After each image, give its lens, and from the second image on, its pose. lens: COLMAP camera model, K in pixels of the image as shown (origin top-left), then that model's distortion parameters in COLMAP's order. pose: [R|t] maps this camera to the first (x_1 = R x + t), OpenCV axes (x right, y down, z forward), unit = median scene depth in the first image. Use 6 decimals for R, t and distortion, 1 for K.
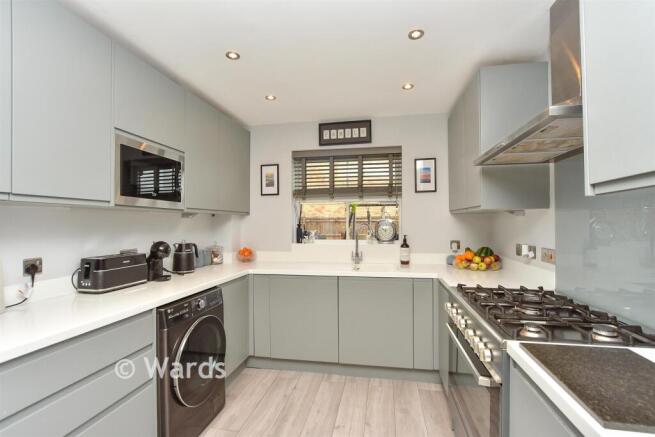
lens RADIAL K [[307.5, 0, 327.5], [0, 307.5, 218.5], [0, 0, 1]] dist [-0.001417, 0.000264]
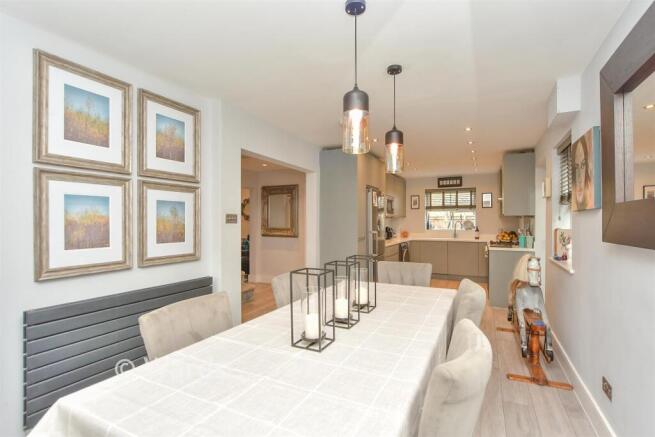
lens RADIAL K [[307.5, 0, 327.5], [0, 307.5, 218.5], [0, 0, 1]] dist [-0.001417, 0.000264]
pose [[0.959001, 0.003982, -0.283376, -0.168707], [-0.001458, 0.999957, 0.009120, -0.022967], [0.283401, -0.008333, 0.958965, -1.480513]]
